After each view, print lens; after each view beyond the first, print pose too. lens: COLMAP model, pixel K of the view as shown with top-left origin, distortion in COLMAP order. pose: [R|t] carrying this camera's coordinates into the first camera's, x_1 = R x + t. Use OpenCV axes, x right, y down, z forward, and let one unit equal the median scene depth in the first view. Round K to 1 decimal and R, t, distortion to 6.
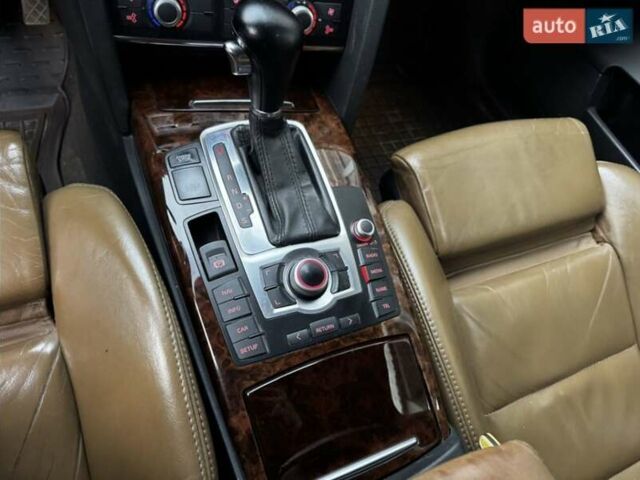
lens RADIAL K [[449.7, 0, 321.9], [0, 449.7, 236.2], [0, 0, 1]] dist [0.032808, -0.069135]
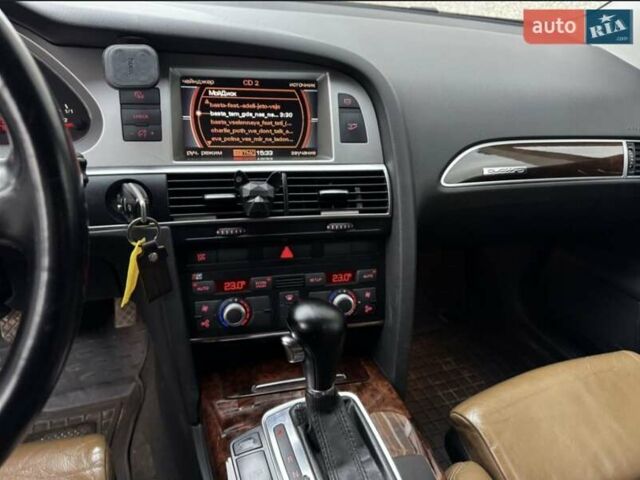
lens RADIAL K [[454.9, 0, 320.0], [0, 454.9, 240.0], [0, 0, 1]] dist [0.043676, -0.073056]
pose [[0.985008, -0.145121, -0.093268, 0.028797], [0.079911, 0.862998, -0.498848, -0.034606], [0.152883, 0.483916, 0.861656, -0.116982]]
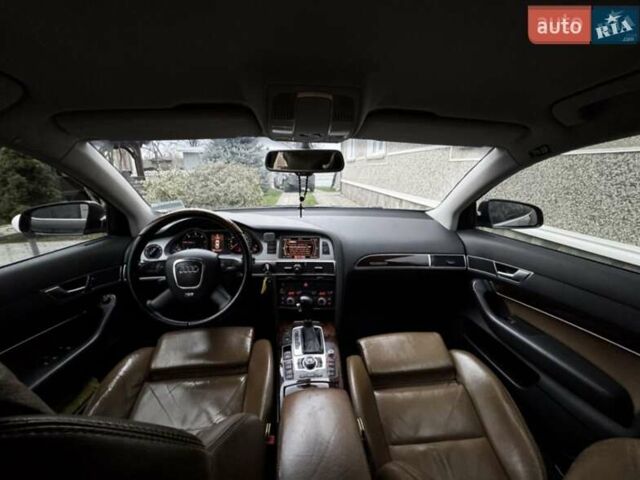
lens RADIAL K [[258.1, 0, 320.0], [0, 258.1, 240.0], [0, 0, 1]] dist [0.000254, -0.000136]
pose [[0.928605, -0.171422, -0.329101, 0.778483], [-0.116235, 0.707887, -0.696696, 0.724547], [0.352395, 0.685208, 0.637423, -0.827262]]
